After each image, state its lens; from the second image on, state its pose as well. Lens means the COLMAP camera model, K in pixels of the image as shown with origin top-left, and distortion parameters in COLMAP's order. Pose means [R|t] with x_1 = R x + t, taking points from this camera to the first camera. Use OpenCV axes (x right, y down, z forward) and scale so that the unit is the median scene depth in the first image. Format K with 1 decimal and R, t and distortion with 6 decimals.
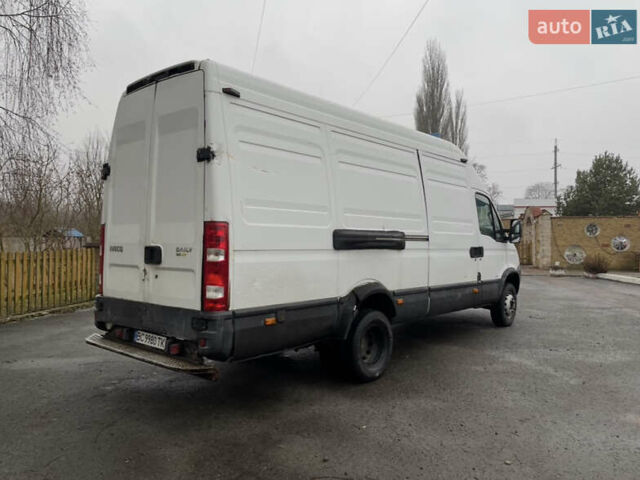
lens RADIAL K [[492.4, 0, 322.3], [0, 492.4, 240.1], [0, 0, 1]] dist [0.055543, -0.015135]
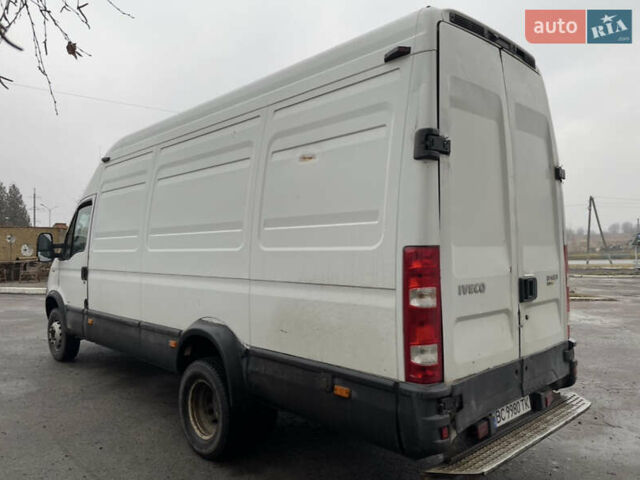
lens RADIAL K [[492.4, 0, 320.6], [0, 492.4, 242.0], [0, 0, 1]] dist [0.055543, -0.015135]
pose [[0.088944, 0.000628, 0.996036, -1.099771], [0.006047, 0.999981, -0.001170, -0.040961], [-0.996018, 0.006127, 0.088938, 1.230272]]
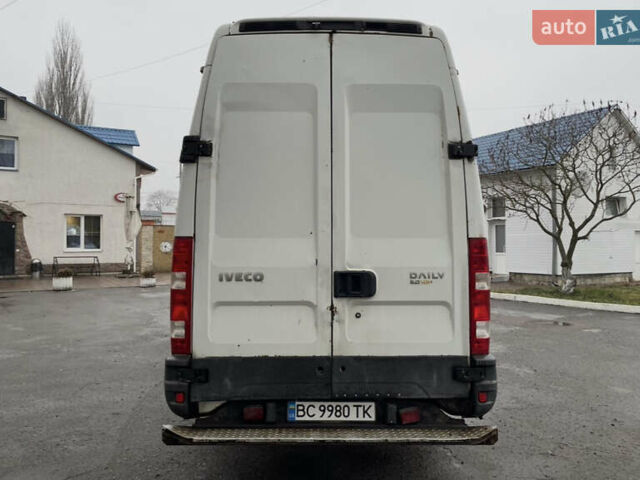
lens RADIAL K [[492.4, 0, 321.0], [0, 492.4, 236.2], [0, 0, 1]] dist [0.055543, -0.015135]
pose [[0.741221, 0.008891, 0.671202, -0.825150], [0.002405, 0.999871, -0.015901, -0.025761], [-0.671257, 0.013400, 0.741104, 0.520654]]
